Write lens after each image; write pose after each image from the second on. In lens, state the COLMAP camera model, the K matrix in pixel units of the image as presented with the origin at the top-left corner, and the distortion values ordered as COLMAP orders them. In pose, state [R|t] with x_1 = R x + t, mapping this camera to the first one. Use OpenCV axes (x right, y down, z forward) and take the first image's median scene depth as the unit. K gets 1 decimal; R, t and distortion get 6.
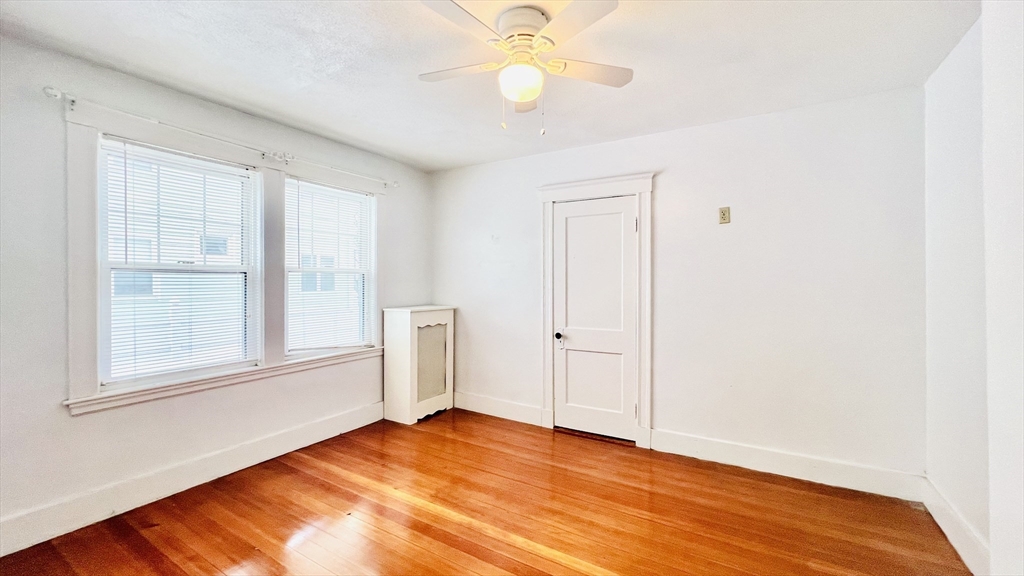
lens RADIAL K [[408.7, 0, 517.8], [0, 408.7, 282.4], [0, 0, 1]] dist [0.000145, 0.000090]
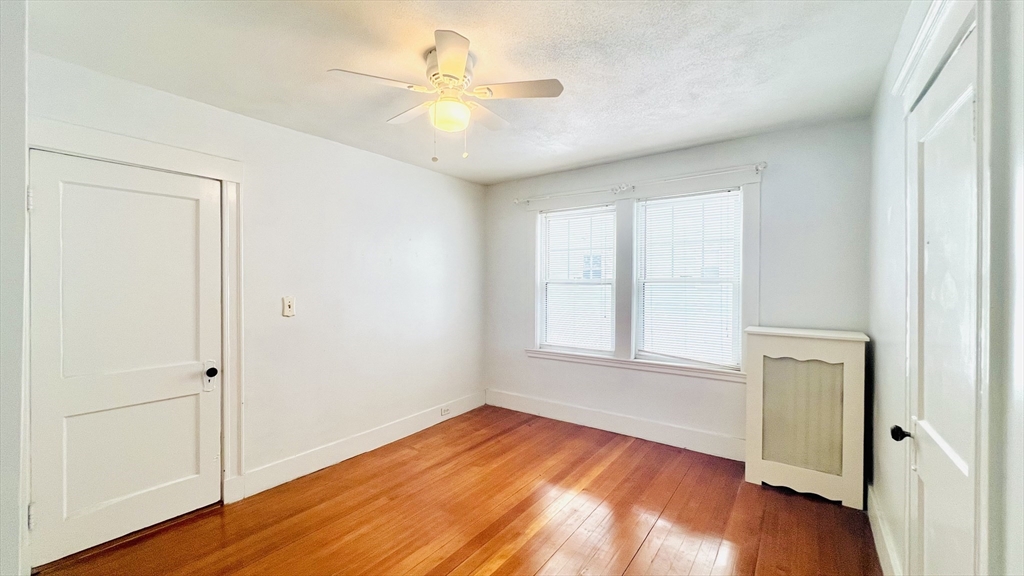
lens RADIAL K [[408.7, 0, 514.2], [0, 408.7, 290.0], [0, 0, 1]] dist [0.000145, 0.000090]
pose [[-0.085975, 0.016023, -0.996168, 0.645640], [-0.002360, 0.999865, 0.016286, -0.024618], [0.996295, 0.003751, -0.085925, 0.772446]]
